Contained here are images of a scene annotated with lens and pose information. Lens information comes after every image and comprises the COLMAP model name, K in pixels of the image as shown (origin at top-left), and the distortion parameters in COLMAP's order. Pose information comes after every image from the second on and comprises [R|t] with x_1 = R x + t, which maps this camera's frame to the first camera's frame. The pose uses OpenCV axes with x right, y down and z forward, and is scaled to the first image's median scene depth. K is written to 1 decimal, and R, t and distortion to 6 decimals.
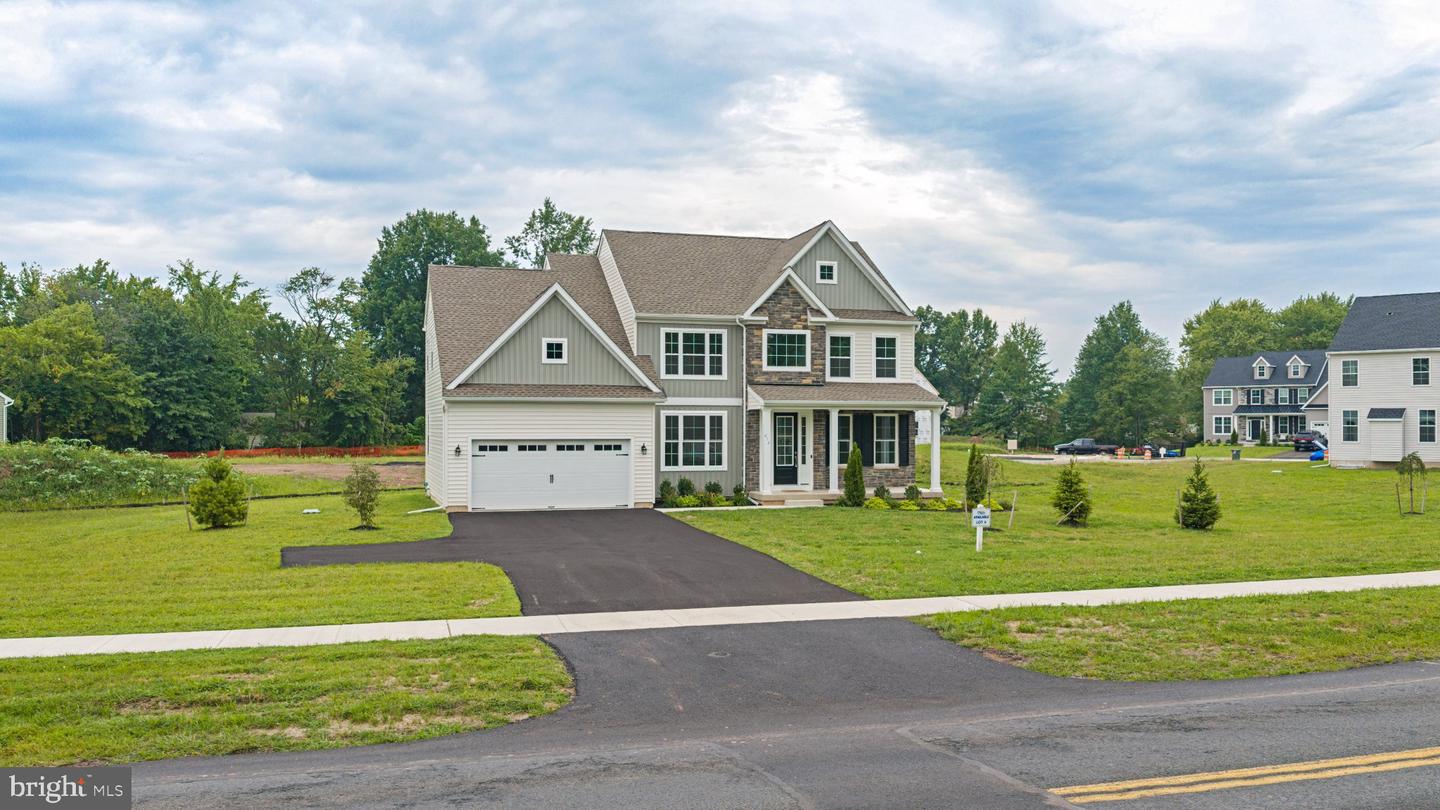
lens RADIAL K [[1192.2, 0, 726.8], [0, 1192.2, 411.2], [0, 0, 1]] dist [0.024830, -0.056267]
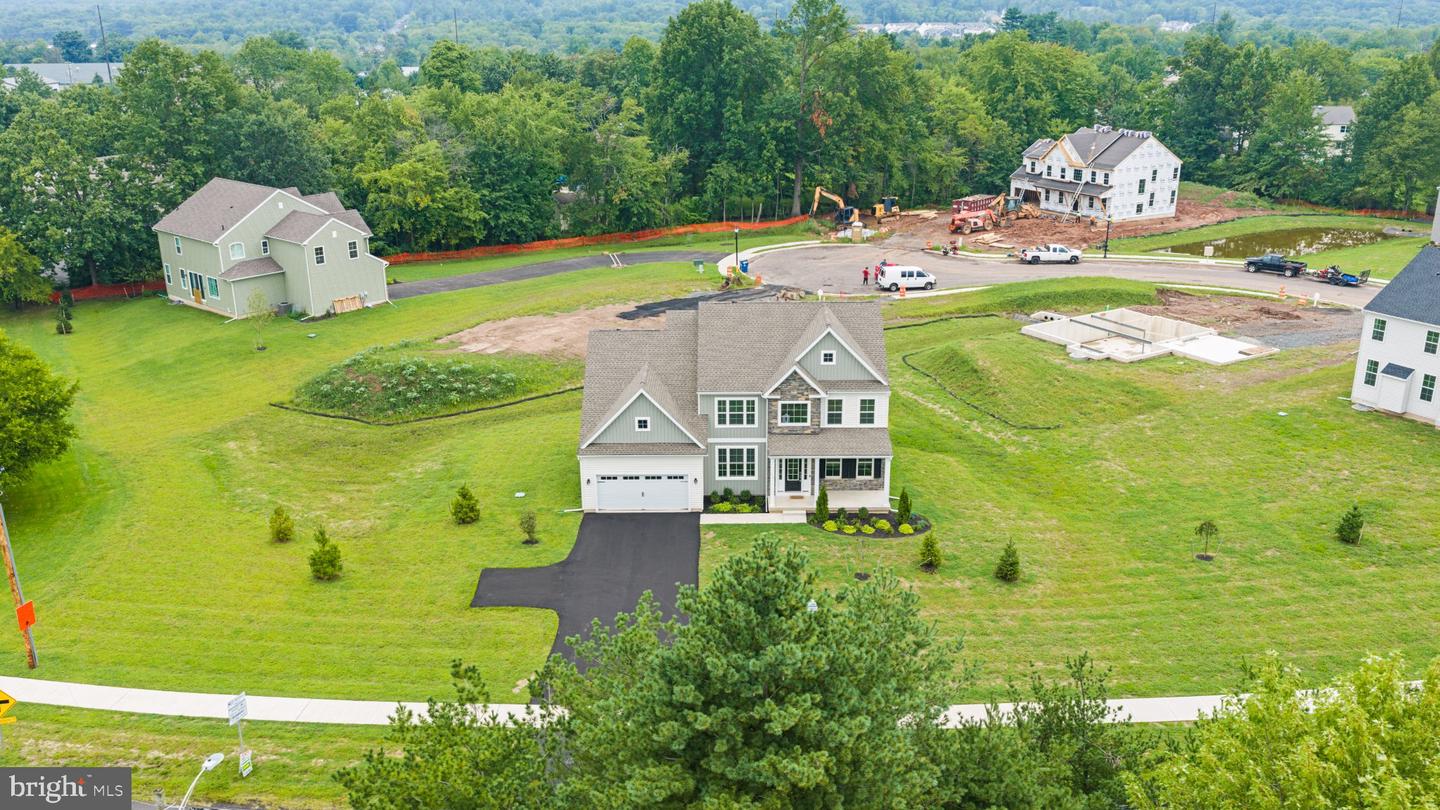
lens RADIAL K [[1192.2, 0, 727.6], [0, 1192.2, 411.2], [0, 0, 1]] dist [0.024830, -0.056267]
pose [[0.954106, 0.091195, -0.285244, 0.401884], [0.010143, 0.942117, 0.335131, -0.563738], [0.299296, -0.322644, 0.897955, -0.425733]]
